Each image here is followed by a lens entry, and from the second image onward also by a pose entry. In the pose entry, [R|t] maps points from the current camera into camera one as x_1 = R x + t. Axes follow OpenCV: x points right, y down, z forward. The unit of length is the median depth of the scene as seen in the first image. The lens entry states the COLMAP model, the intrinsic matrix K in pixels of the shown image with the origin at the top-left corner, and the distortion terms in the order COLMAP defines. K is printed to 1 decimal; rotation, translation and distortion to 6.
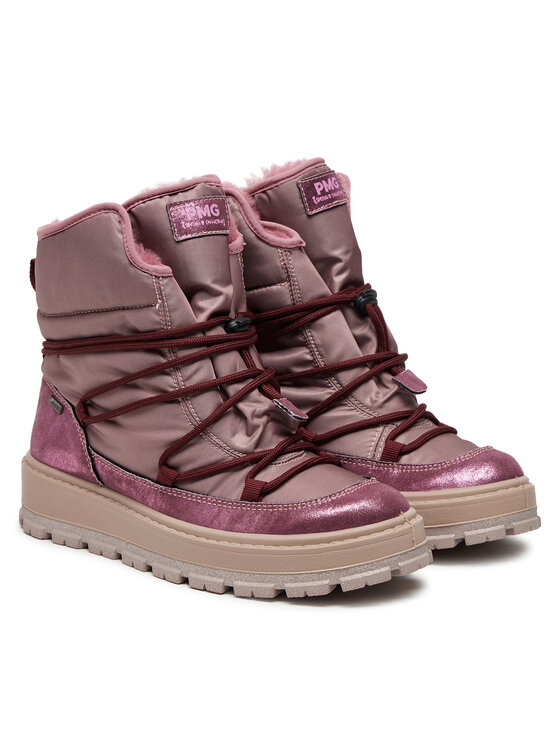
lens RADIAL K [[2099.6, 0, 280.0], [0, 2099.6, 373.0], [0, 0, 1]] dist [-0.080600, -0.128775]
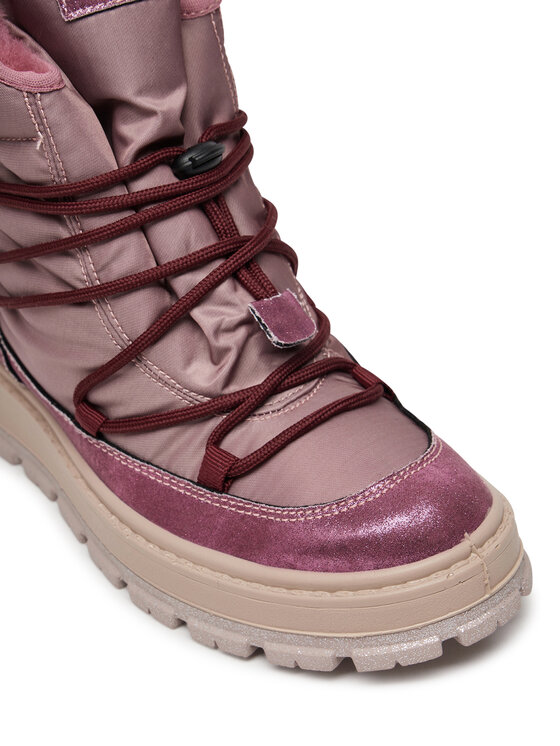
lens RADIAL K [[1551.8, 0, 280.0], [0, 1551.8, 373.0], [0, 0, 1]] dist [-0.342352, 2.310045]
pose [[0.973470, 0.026294, -0.227301, 0.098039], [0.052877, 0.940637, 0.335269, -0.107666], [0.222623, -0.338393, 0.914291, 0.618291]]
